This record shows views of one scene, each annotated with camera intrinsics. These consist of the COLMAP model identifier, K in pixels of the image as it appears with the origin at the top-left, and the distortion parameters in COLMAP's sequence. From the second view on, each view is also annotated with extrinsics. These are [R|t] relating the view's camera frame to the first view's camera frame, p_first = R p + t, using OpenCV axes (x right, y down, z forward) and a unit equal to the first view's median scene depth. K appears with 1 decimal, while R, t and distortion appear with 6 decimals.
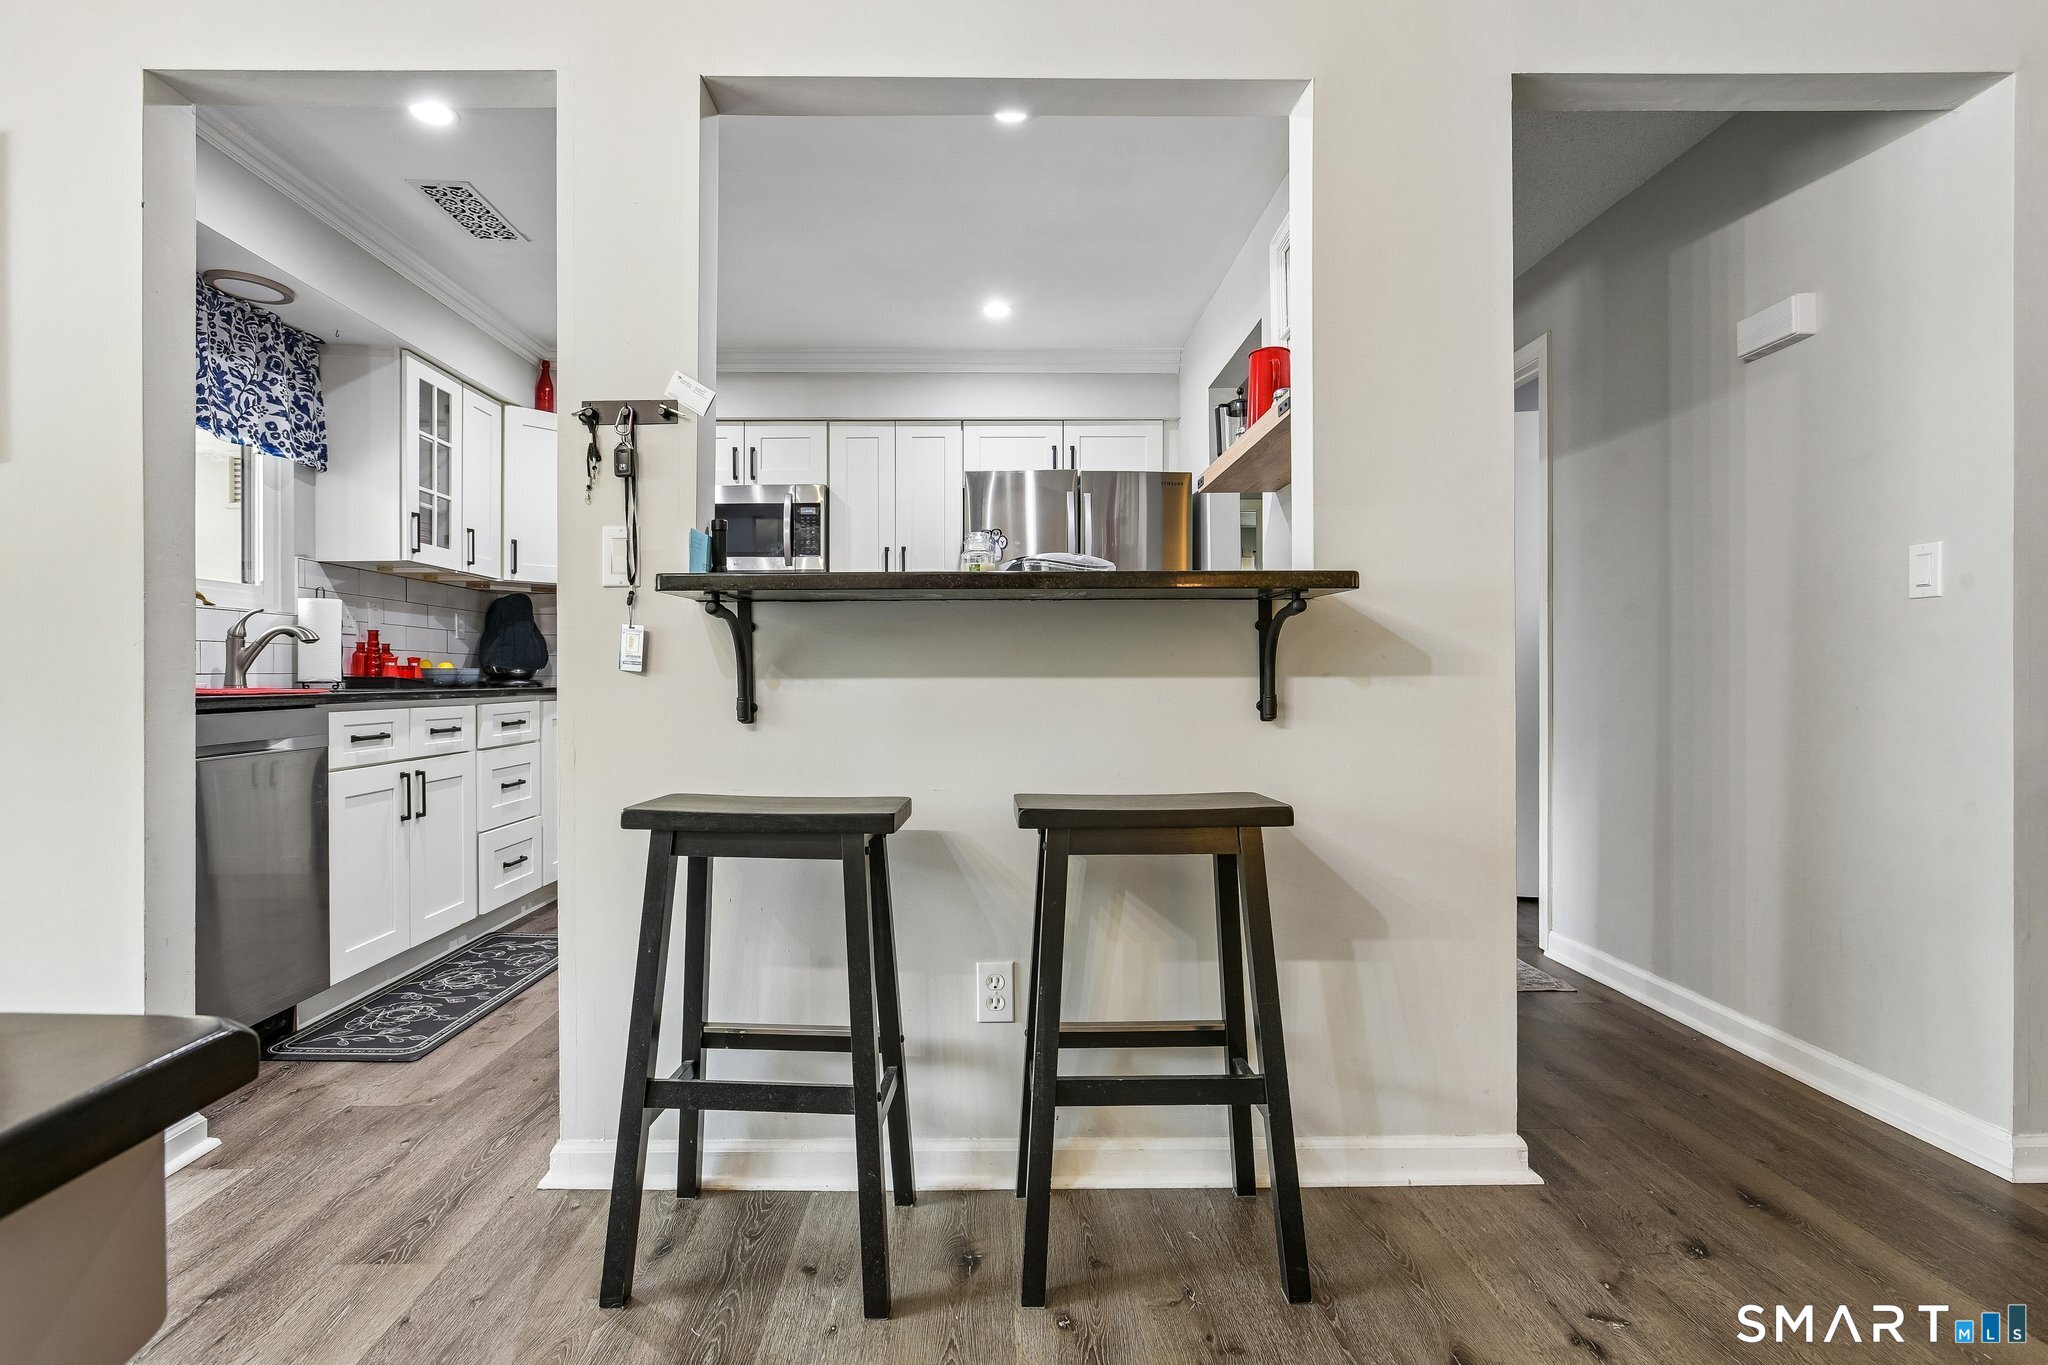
lens RADIAL K [[971.1, 0, 969.1], [0, 971.1, 667.4], [0, 0, 1]] dist [-0.012565, 0.007074]
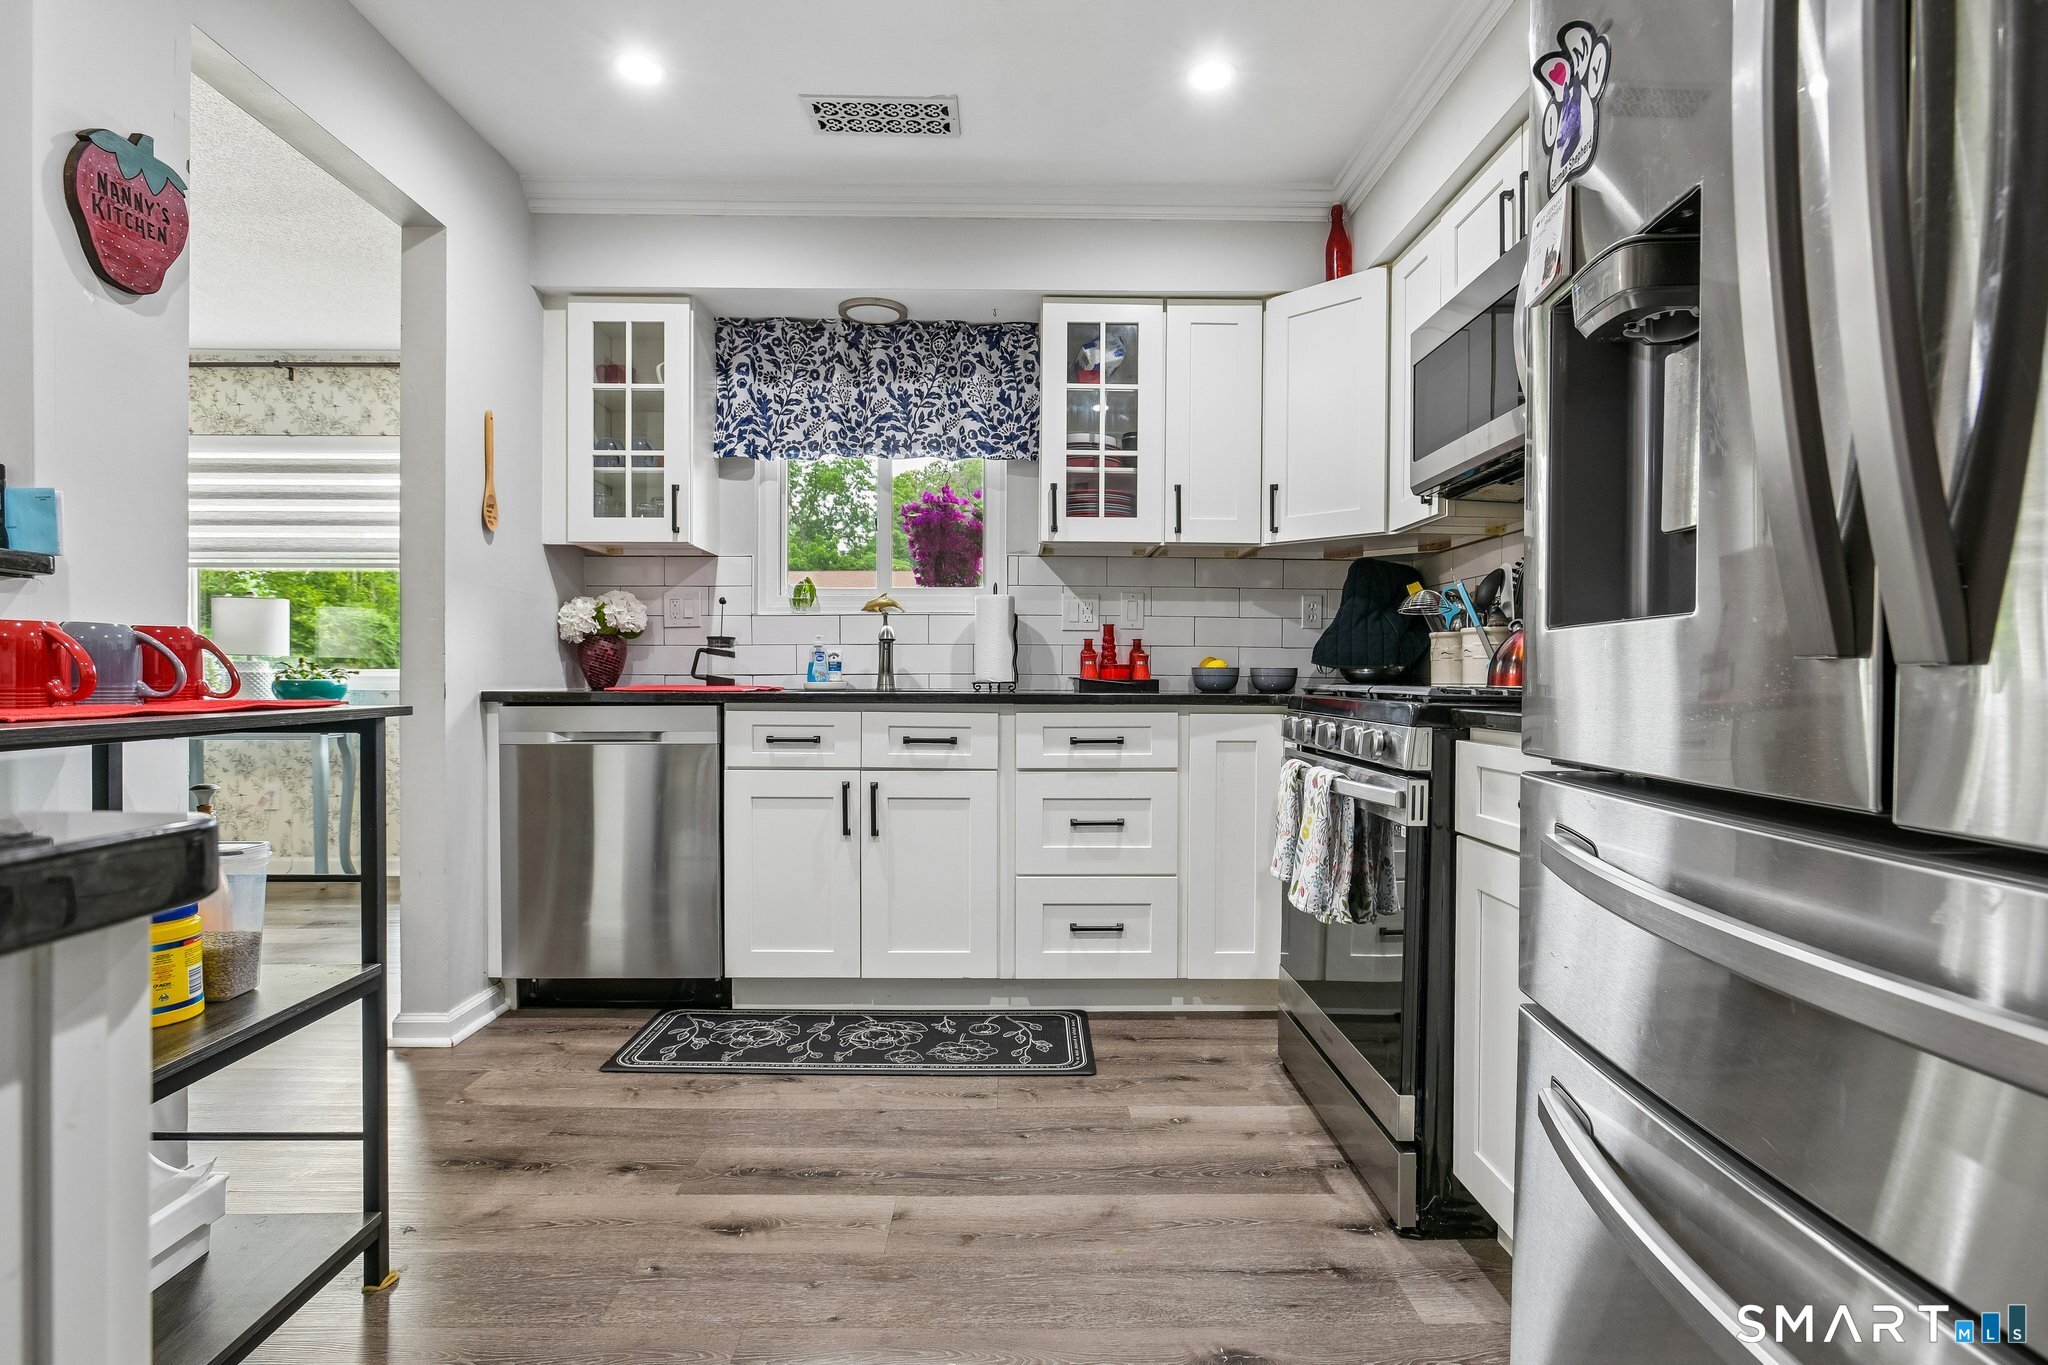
lens RADIAL K [[971.1, 0, 1045.0], [0, 971.1, 682.6], [0, 0, 1]] dist [-0.012565, 0.007074]
pose [[0.029078, 0.008327, -0.999542, 0.298615], [0.003922, 0.999957, 0.008445, 0.007247], [0.999569, -0.004166, 0.029044, 1.037183]]
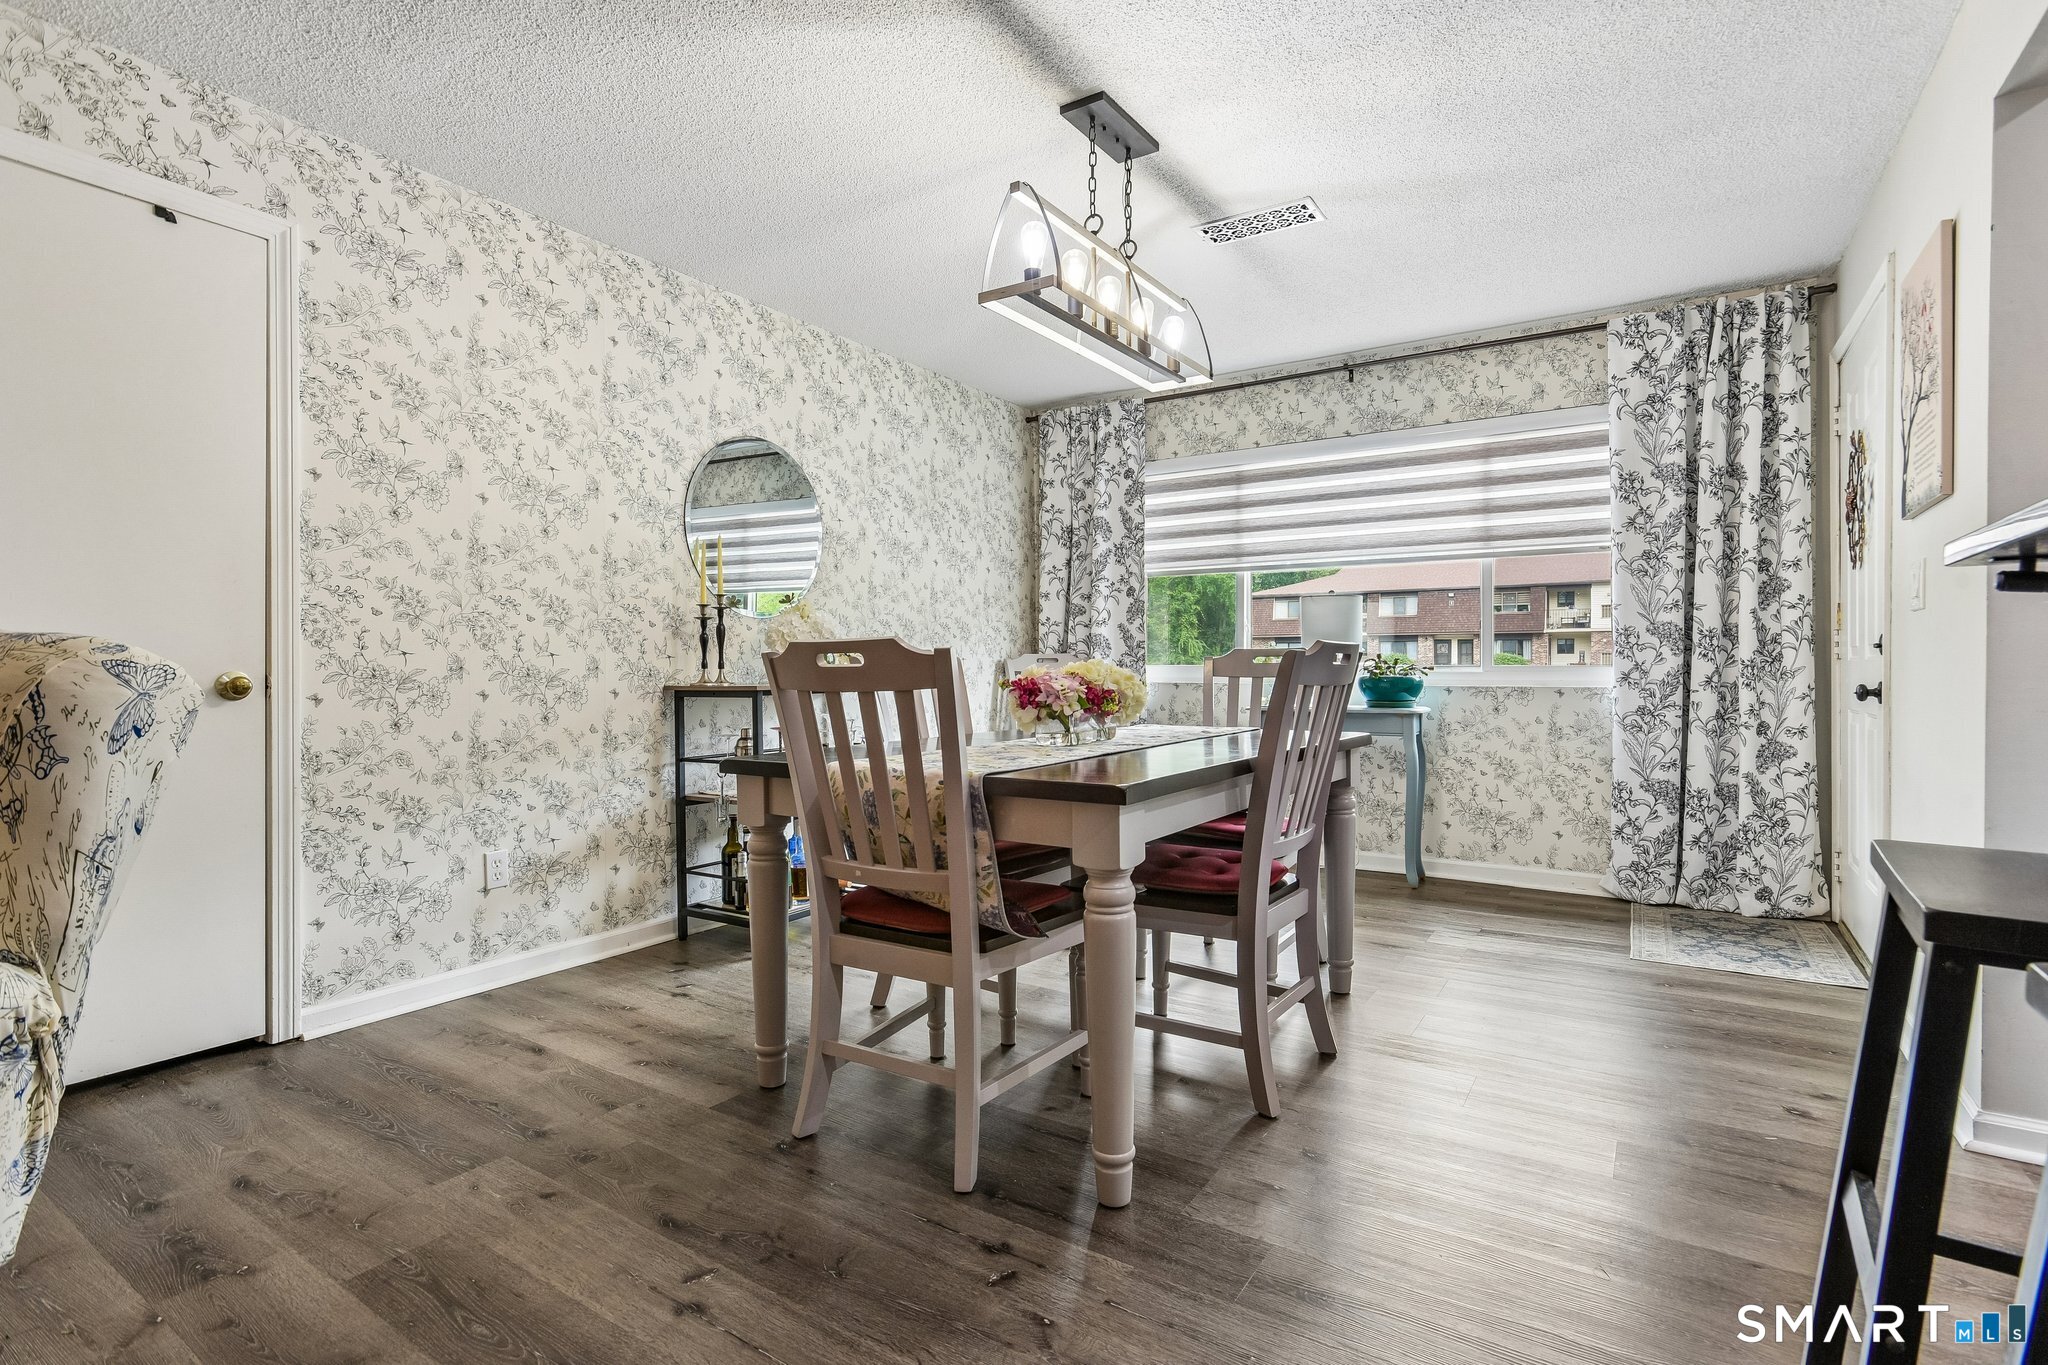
lens RADIAL K [[971.1, 0, 1029.1], [0, 971.1, 678.8], [0, 0, 1]] dist [-0.012565, 0.007074]
pose [[-0.542284, 0.014606, -0.840068, 0.328926], [0.006981, 0.999893, 0.012879, -0.006113], [0.840166, 0.001120, -0.542328, 0.385649]]
